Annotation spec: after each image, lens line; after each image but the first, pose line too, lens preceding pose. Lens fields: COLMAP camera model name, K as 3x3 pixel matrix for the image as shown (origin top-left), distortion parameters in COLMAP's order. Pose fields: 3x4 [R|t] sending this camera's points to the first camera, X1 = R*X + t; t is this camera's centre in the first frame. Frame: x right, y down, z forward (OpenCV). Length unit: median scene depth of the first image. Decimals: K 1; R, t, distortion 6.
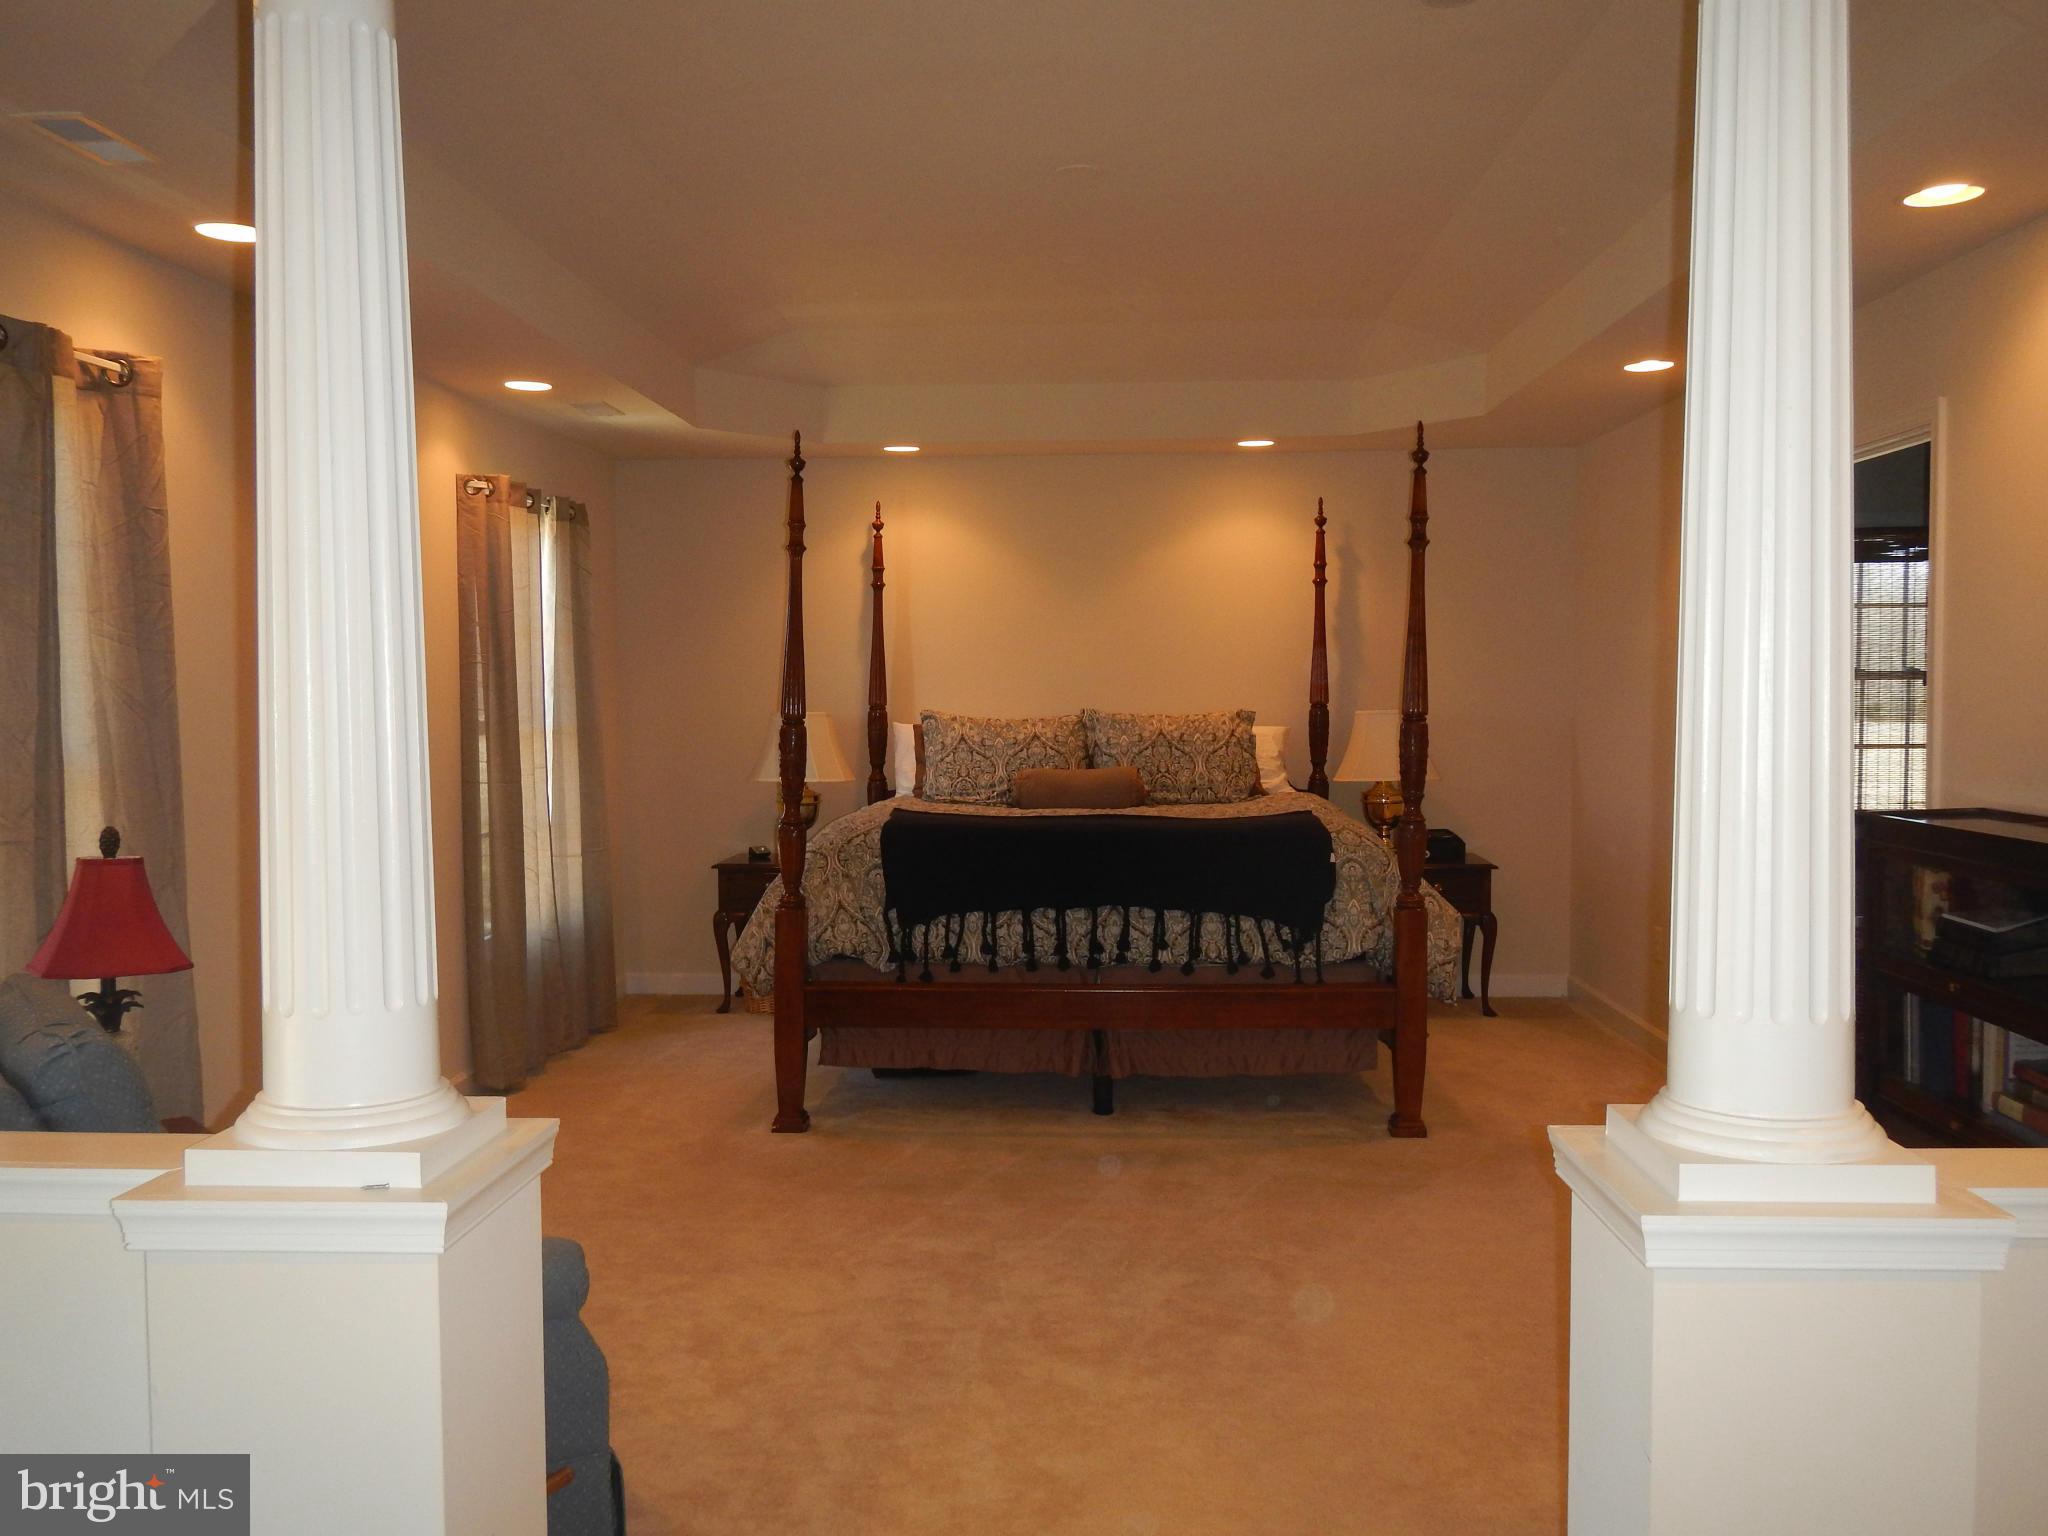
lens RADIAL K [[1764.6, 0, 1024.0], [0, 1764.6, 768.0], [0, 0, 1]] dist [0.075130, 0.007558]
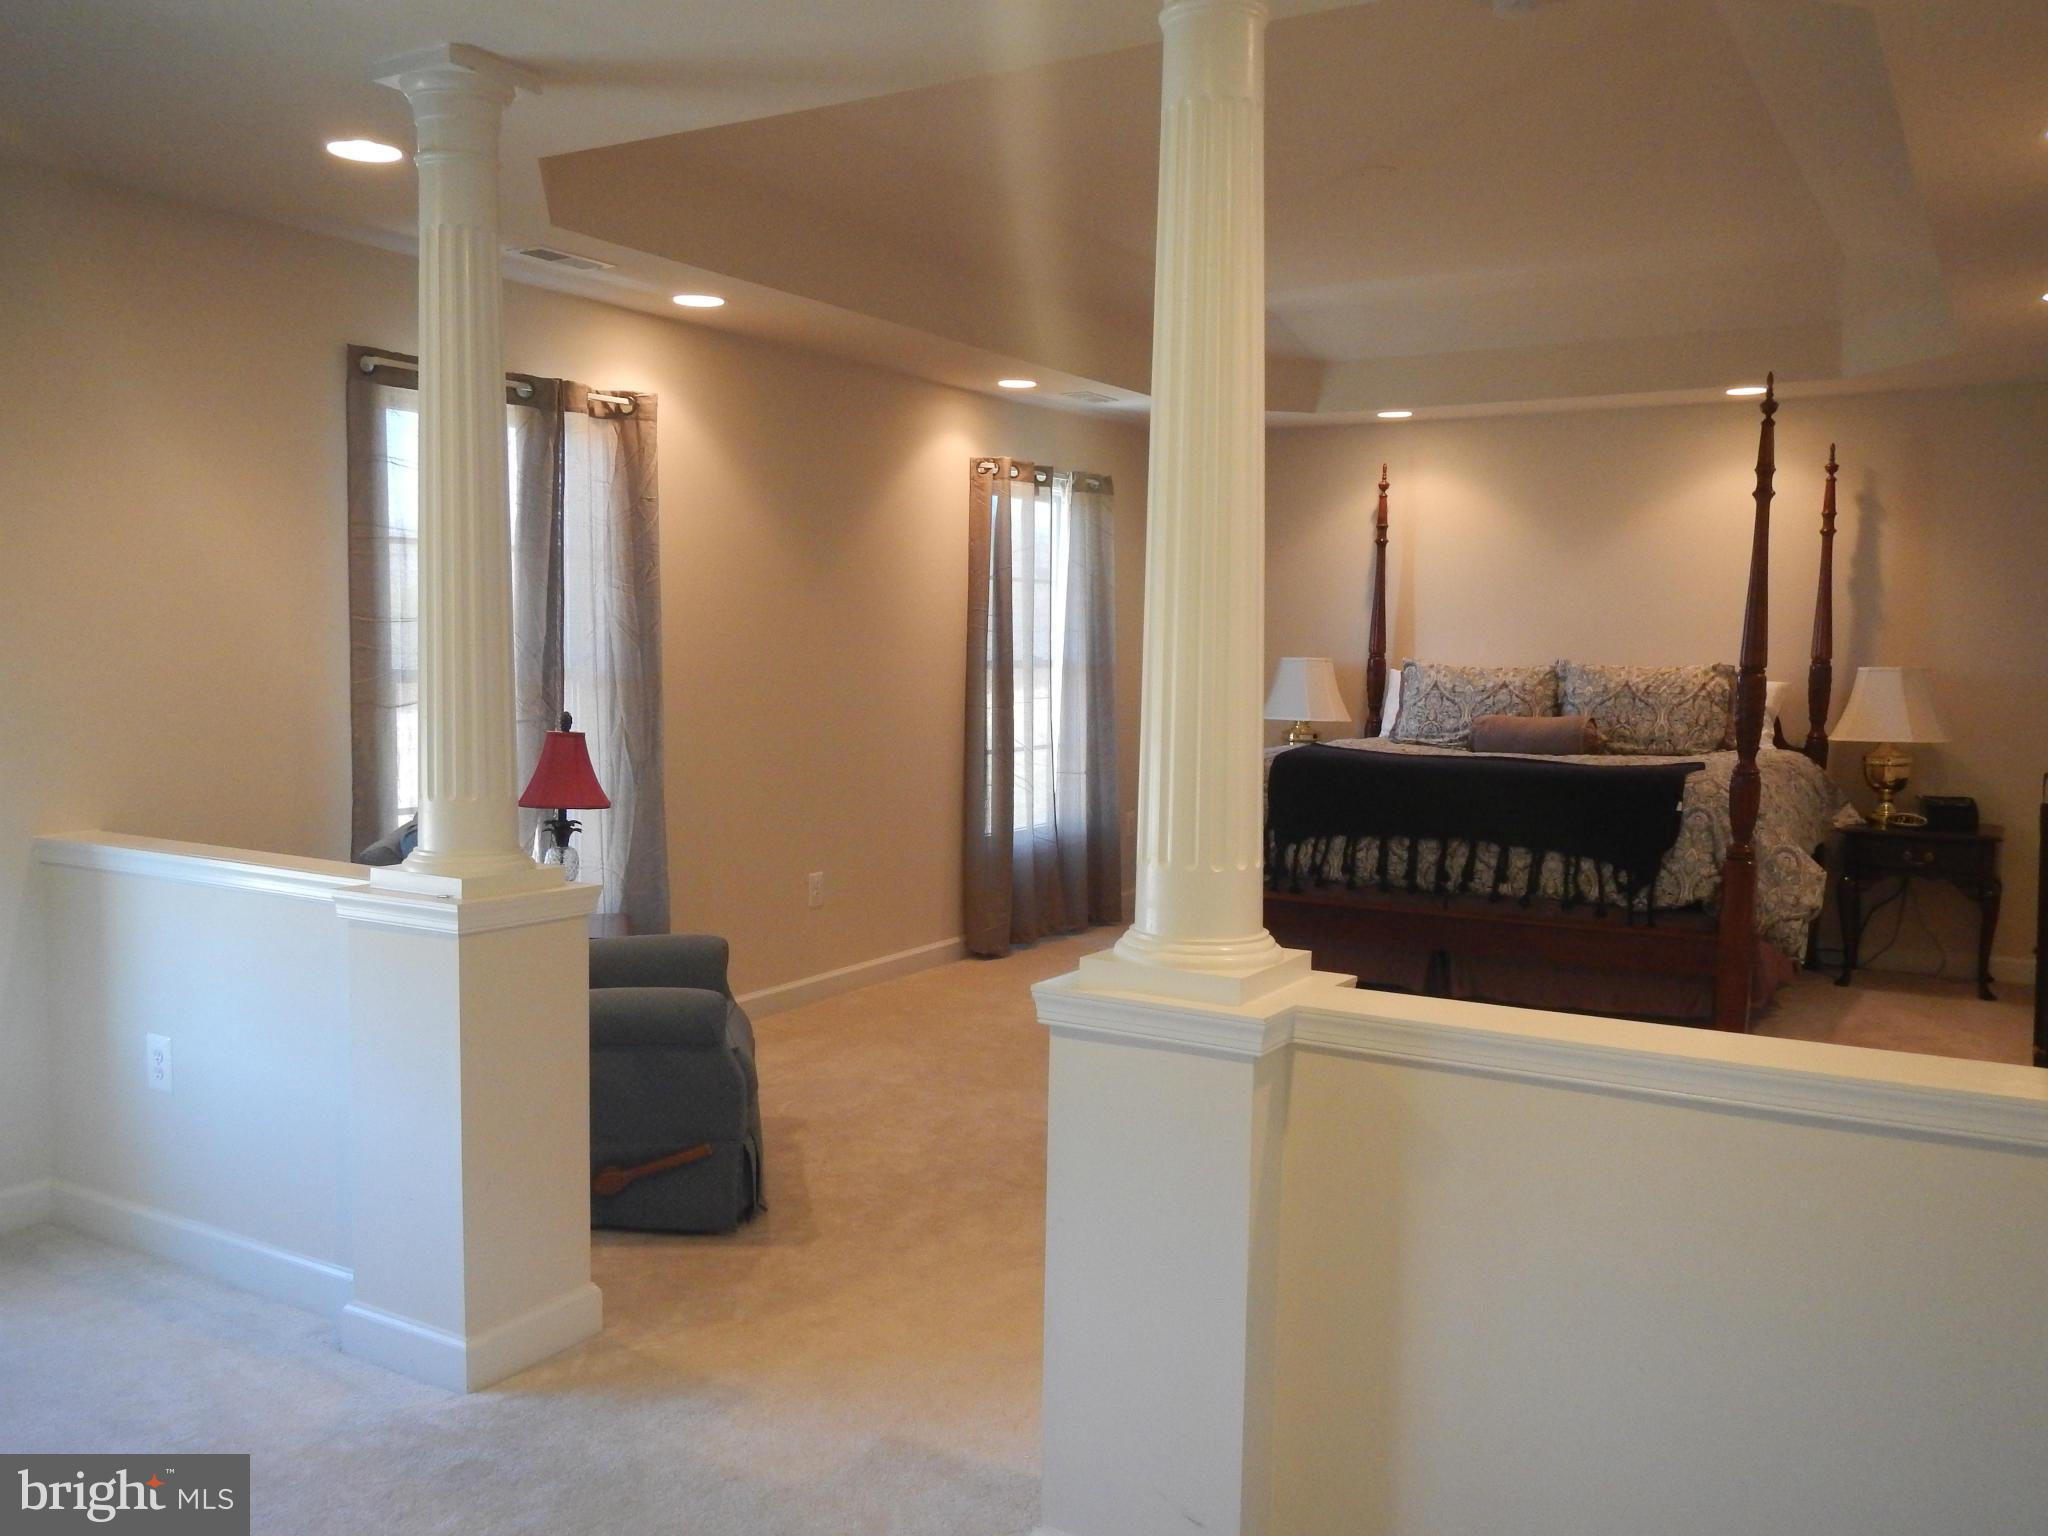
lens RADIAL K [[1764.6, 0, 1024.0], [0, 1764.6, 768.0], [0, 0, 1]] dist [0.075130, 0.007558]
pose [[0.882373, 0.051542, -0.467720, 0.318200], [-0.039557, 0.998589, 0.035415, 0.007004], [0.468886, -0.012748, 0.883167, -0.083535]]
